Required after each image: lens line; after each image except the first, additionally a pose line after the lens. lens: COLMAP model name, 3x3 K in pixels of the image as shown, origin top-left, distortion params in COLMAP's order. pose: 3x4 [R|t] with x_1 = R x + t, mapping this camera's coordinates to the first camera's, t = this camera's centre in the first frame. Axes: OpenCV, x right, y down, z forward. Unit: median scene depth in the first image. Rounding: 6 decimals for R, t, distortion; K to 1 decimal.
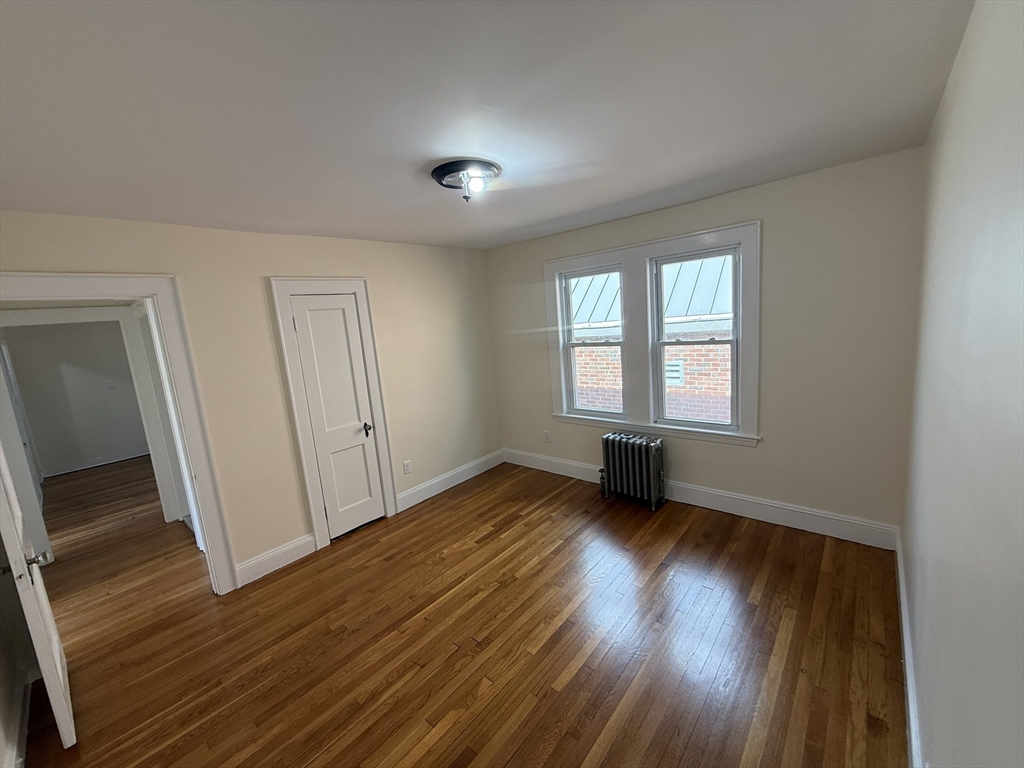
lens RADIAL K [[404.5, 0, 509.0], [0, 404.5, 383.4], [0, 0, 1]] dist [-0.003023, 0.000502]
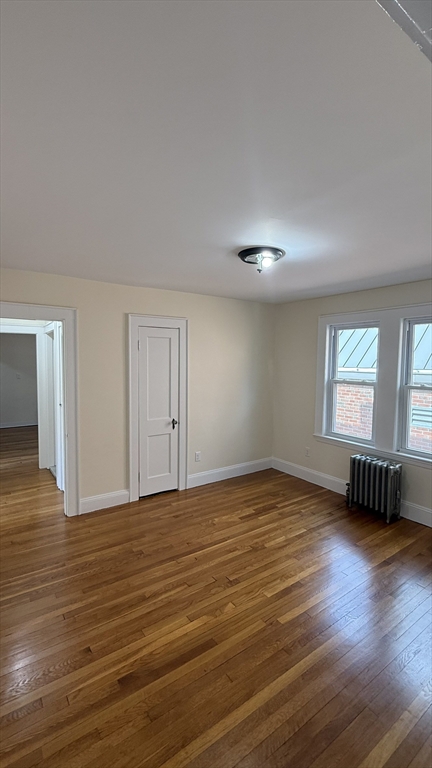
lens RADIAL K [[335.0, 0, 217.1], [0, 335.0, 382.4], [0, 0, 1]] dist [-0.008561, 0.000139]
pose [[0.968666, 0.110830, -0.222269, 0.042218], [-0.129124, 0.989190, -0.069492, 0.038102], [0.212164, 0.096015, 0.972506, -0.130316]]
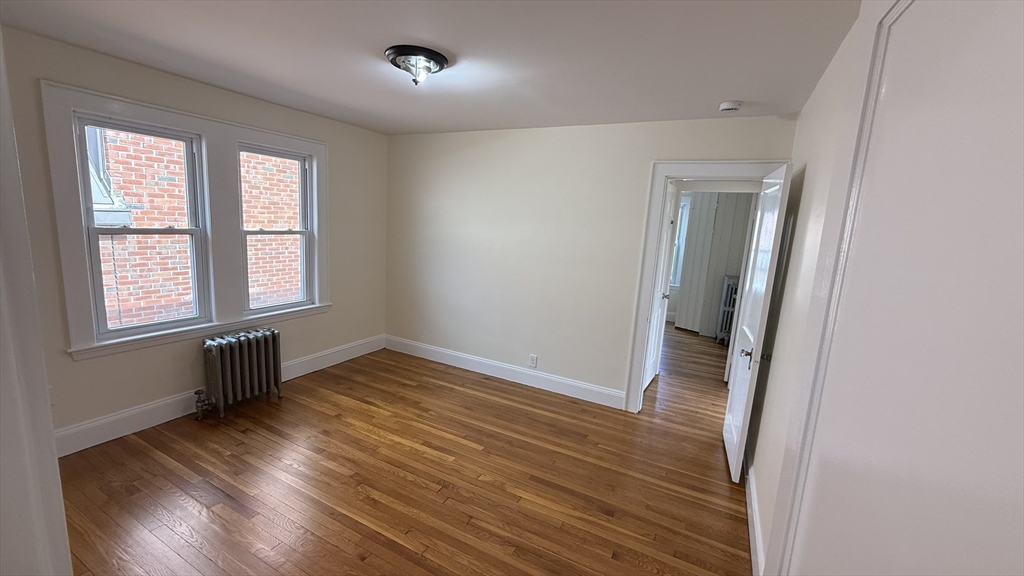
lens RADIAL K [[413.8, 0, 502.9], [0, 413.8, 284.5], [0, 0, 1]] dist [-0.001042, -0.000265]
pose [[-0.231373, -0.081630, 0.969435, -0.826023], [0.114045, 0.987328, 0.110355, -0.015349], [-0.966158, 0.136092, -0.219131, 0.709920]]
